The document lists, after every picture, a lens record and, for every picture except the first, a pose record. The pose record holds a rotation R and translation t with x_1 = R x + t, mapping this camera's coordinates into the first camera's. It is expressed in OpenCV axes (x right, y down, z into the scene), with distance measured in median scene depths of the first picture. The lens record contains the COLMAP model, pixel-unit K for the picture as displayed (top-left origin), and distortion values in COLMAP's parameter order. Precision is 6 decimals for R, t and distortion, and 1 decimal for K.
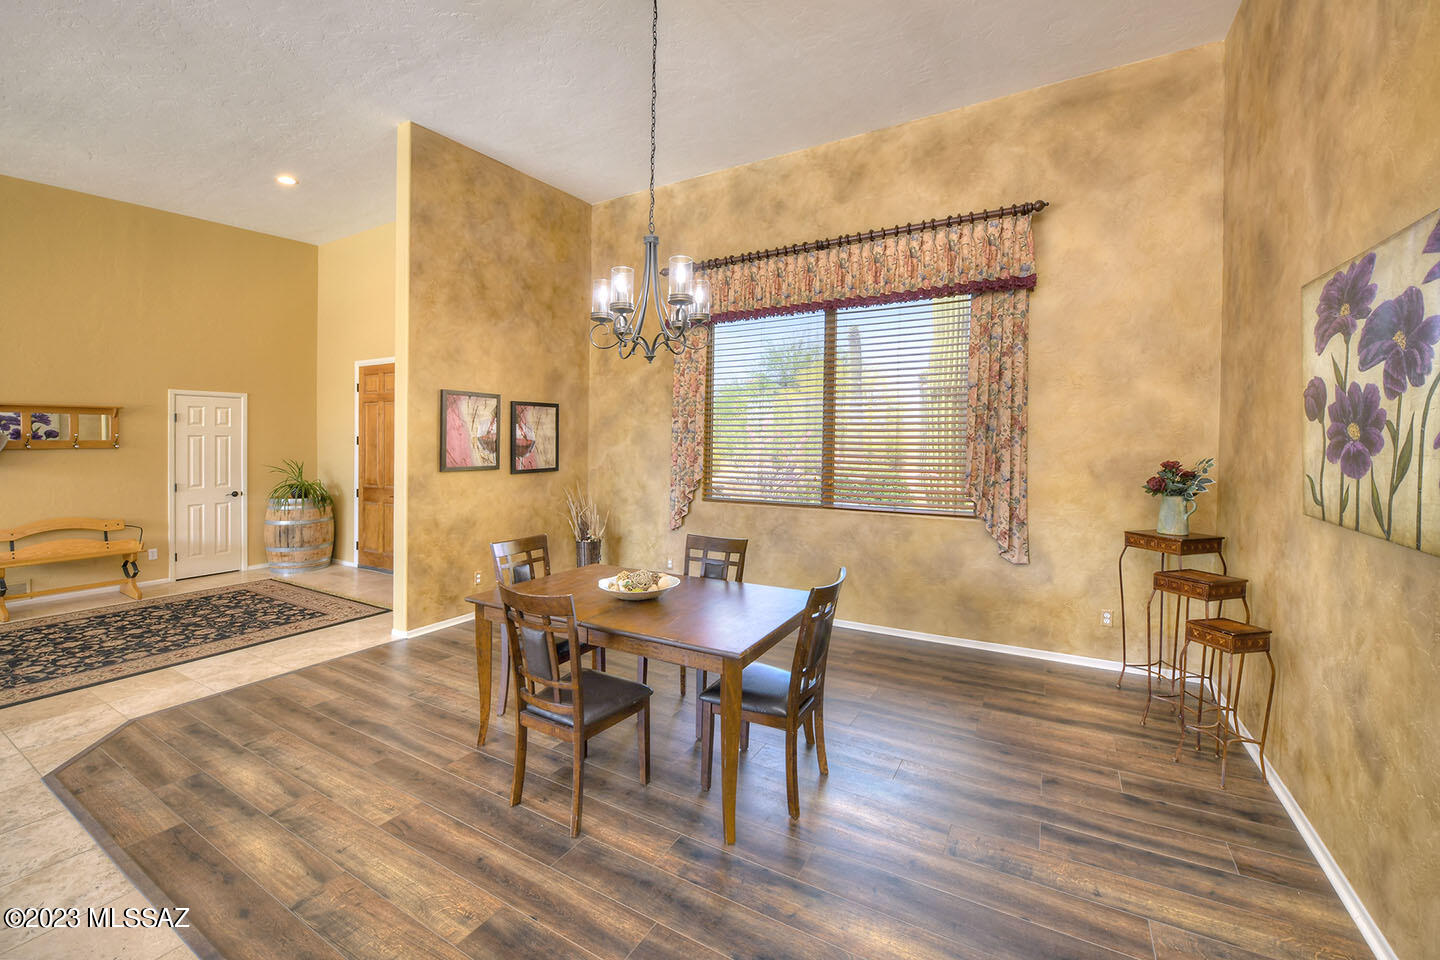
lens RADIAL K [[608.8, 0, 723.6], [0, 608.8, 439.8], [0, 0, 1]] dist [-0.022579, 0.000076]
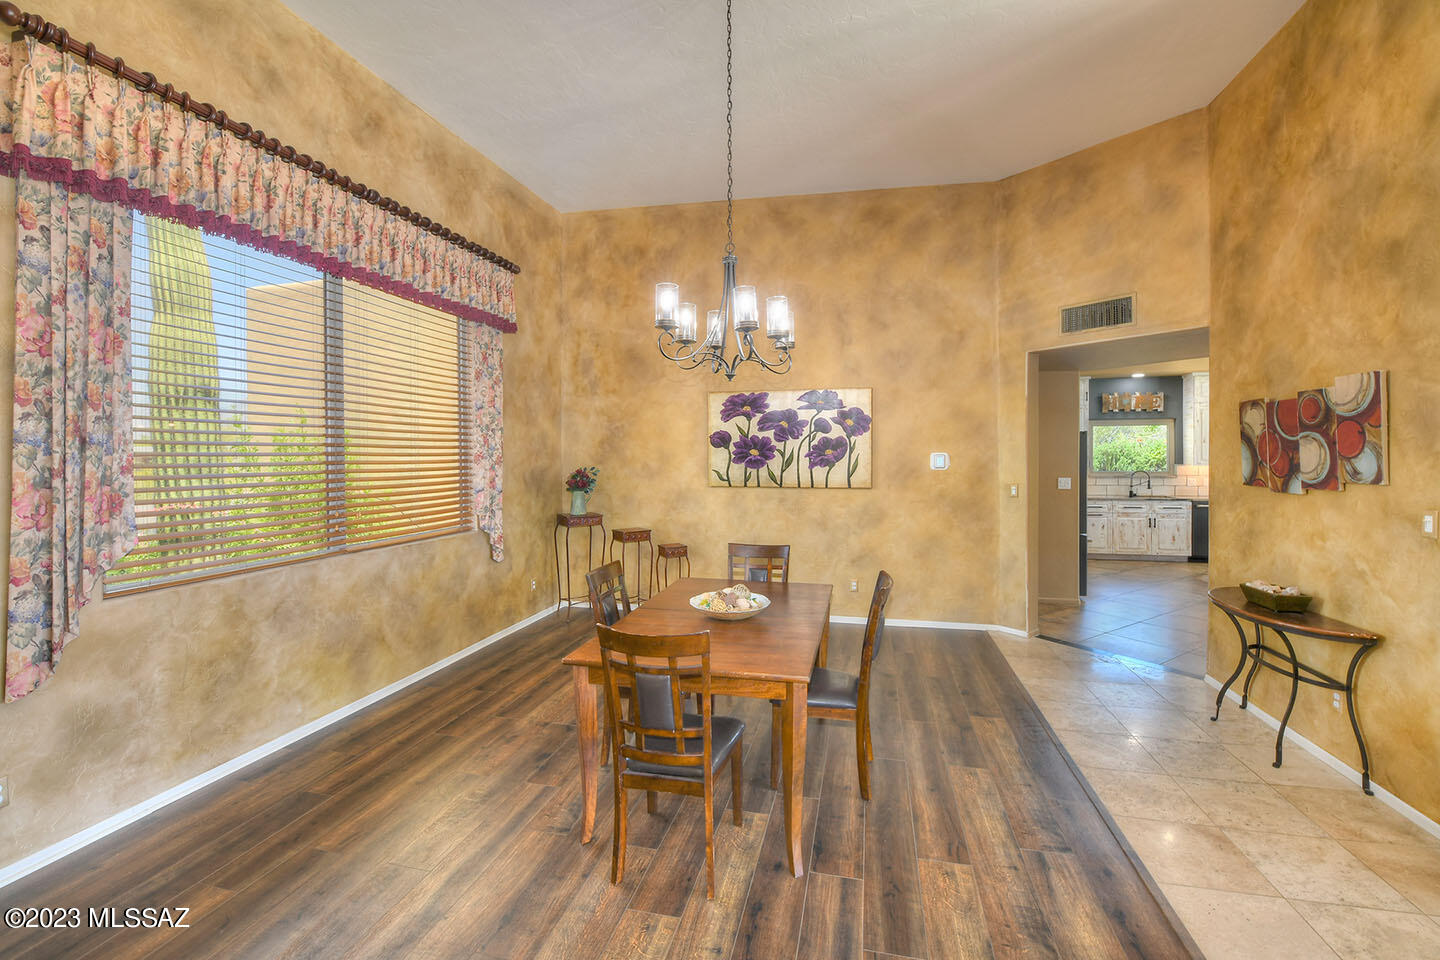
lens RADIAL K [[608.8, 0, 718.8], [0, 608.8, 460.1], [0, 0, 1]] dist [-0.022579, 0.000076]
pose [[-0.295676, -0.005141, 0.955274, -1.328717], [0.007073, 0.999946, 0.007570, -0.001091], [-0.955262, 0.008995, -0.295624, 1.616765]]
